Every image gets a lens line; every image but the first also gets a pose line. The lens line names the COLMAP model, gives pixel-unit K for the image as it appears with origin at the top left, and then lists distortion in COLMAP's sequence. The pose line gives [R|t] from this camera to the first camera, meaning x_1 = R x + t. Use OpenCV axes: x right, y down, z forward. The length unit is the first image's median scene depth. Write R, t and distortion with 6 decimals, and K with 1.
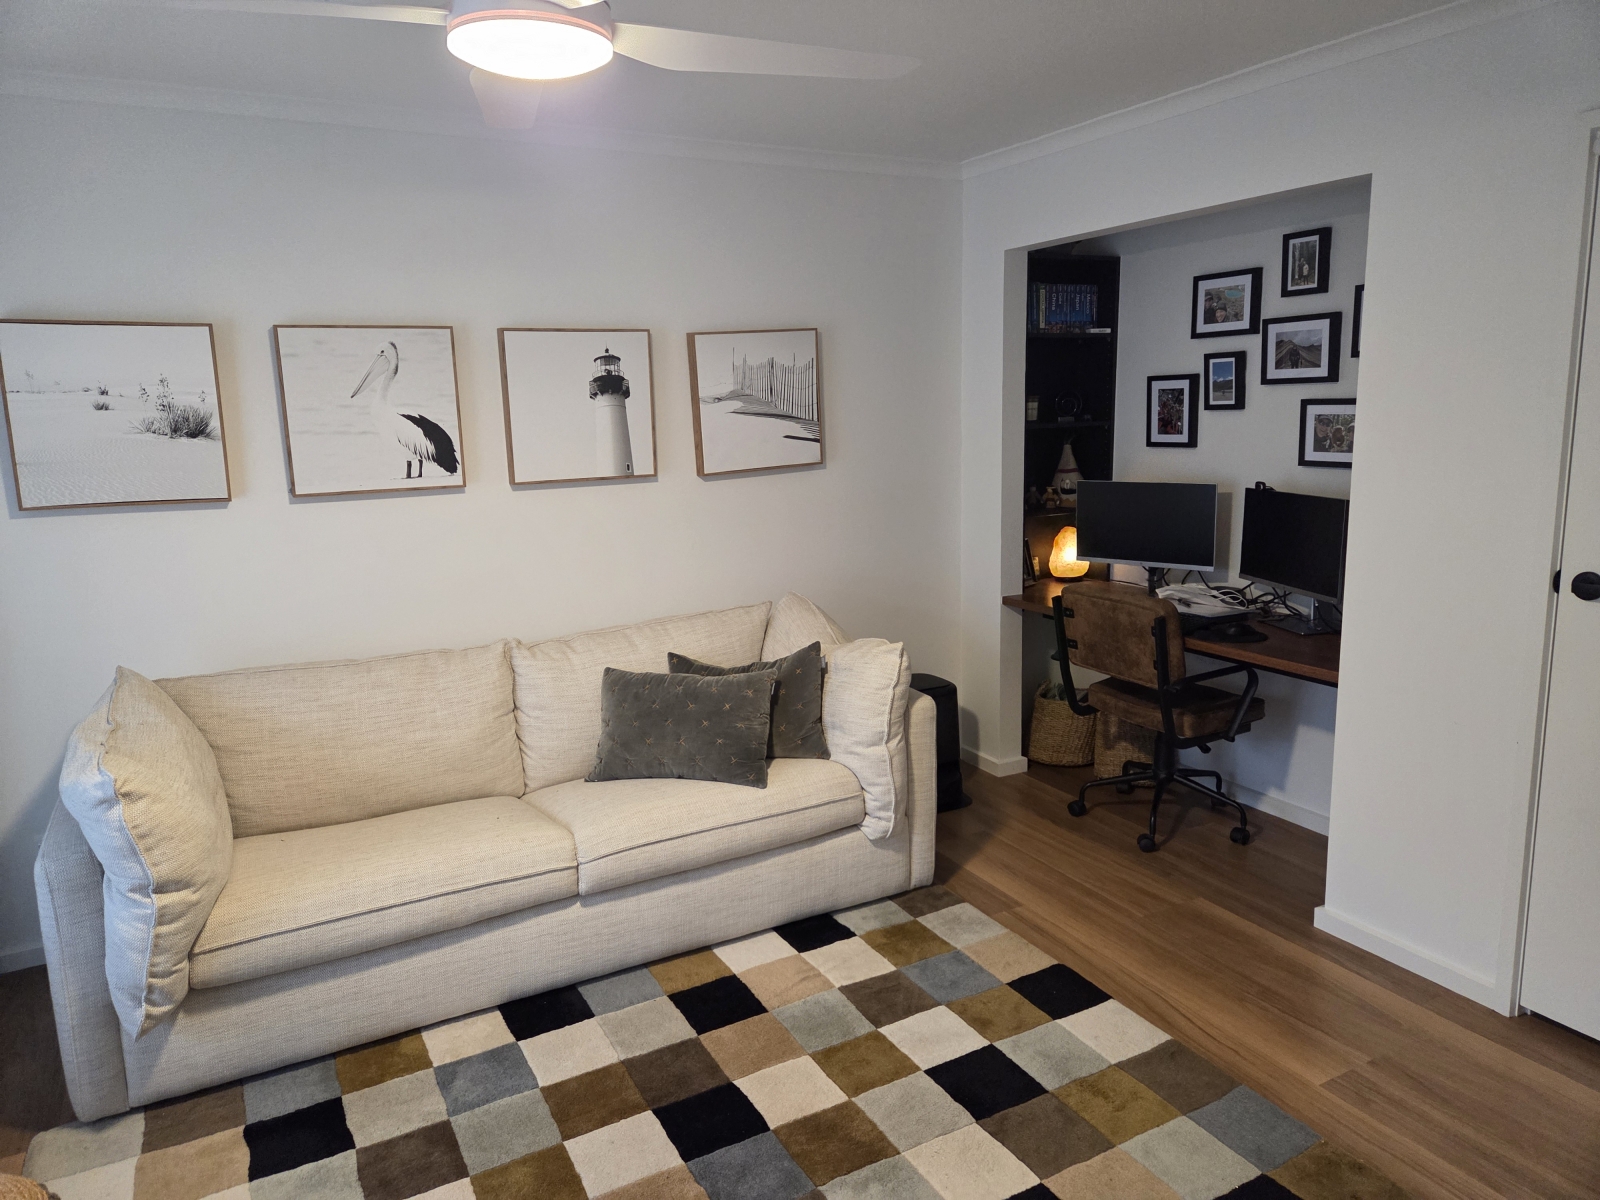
lens RADIAL K [[1072.2, 0, 794.2], [0, 1072.2, 600.3], [0, 0, 1]] dist [0.085399, -0.075319]
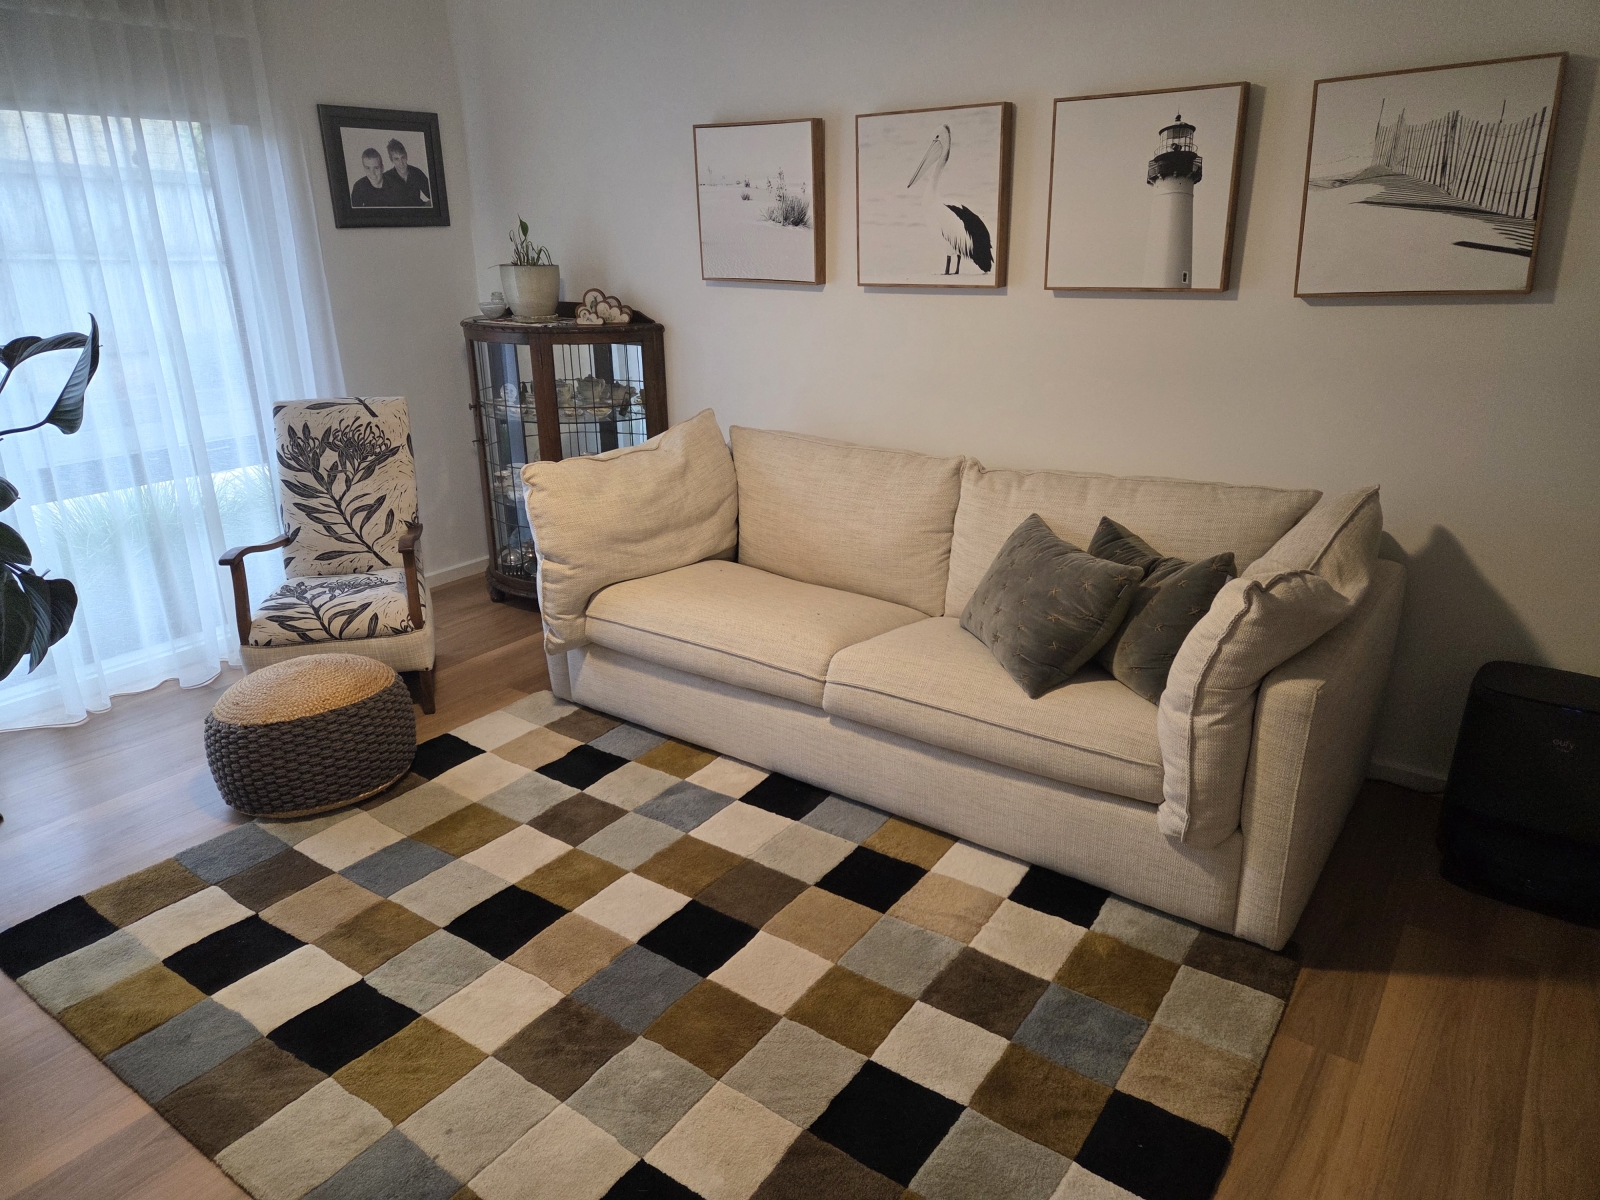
lens RADIAL K [[1072.2, 0, 794.2], [0, 1072.2, 600.3], [0, 0, 1]] dist [0.085399, -0.075319]
pose [[0.436382, 0.319691, -0.841052, 0.529421], [-0.164104, 0.947350, 0.274950, -0.083901], [0.884670, 0.018037, 0.465869, 0.449733]]
